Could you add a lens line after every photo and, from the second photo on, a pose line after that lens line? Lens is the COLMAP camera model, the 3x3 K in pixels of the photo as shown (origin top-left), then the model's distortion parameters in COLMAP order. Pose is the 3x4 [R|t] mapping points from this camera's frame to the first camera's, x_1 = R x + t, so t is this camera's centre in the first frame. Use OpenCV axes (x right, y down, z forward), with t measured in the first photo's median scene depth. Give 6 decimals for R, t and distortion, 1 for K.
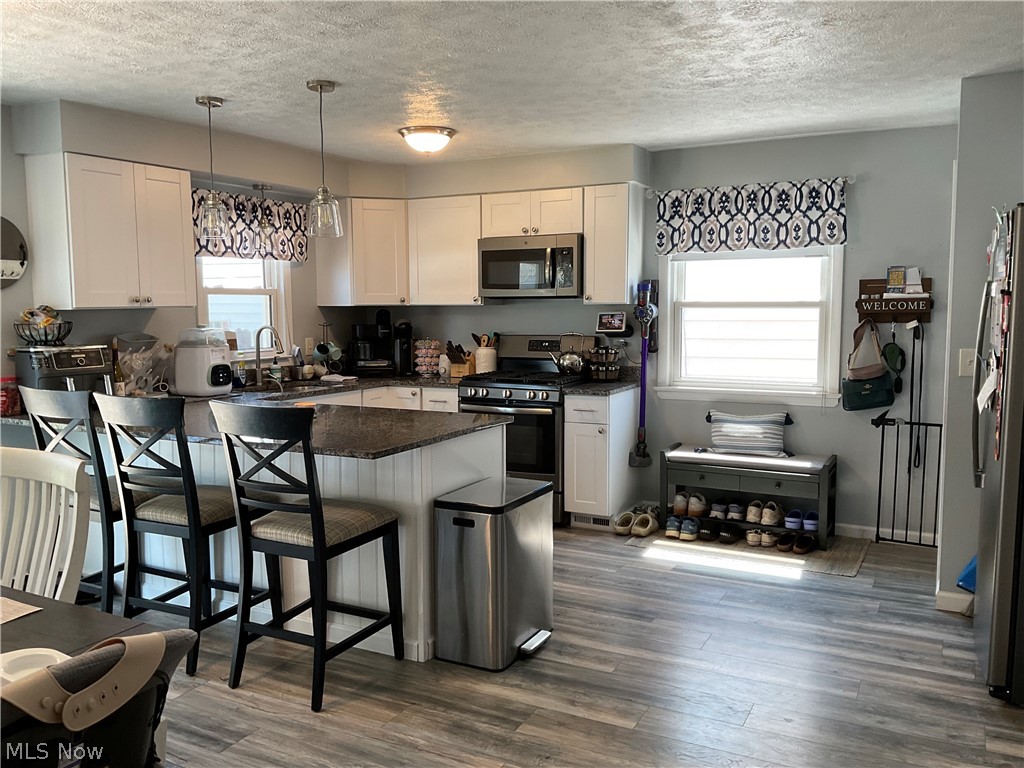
lens RADIAL K [[838.6, 0, 515.3], [0, 838.6, 387.8], [0, 0, 1]] dist [0.118281, -0.237777]
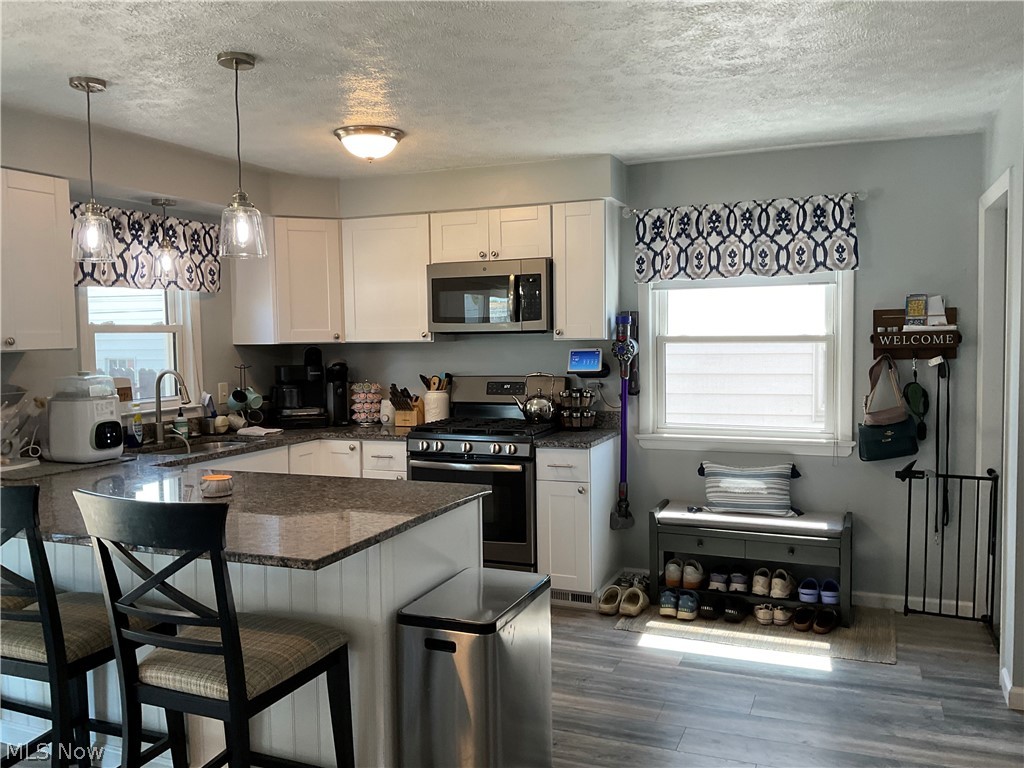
lens RADIAL K [[838.6, 0, 515.3], [0, 838.6, 387.8], [0, 0, 1]] dist [0.118281, -0.237777]
pose [[0.995744, -0.014653, 0.090994, -0.038490], [0.017992, 0.999190, -0.035987, -0.022207], [-0.090393, 0.037471, 0.995201, 0.164943]]
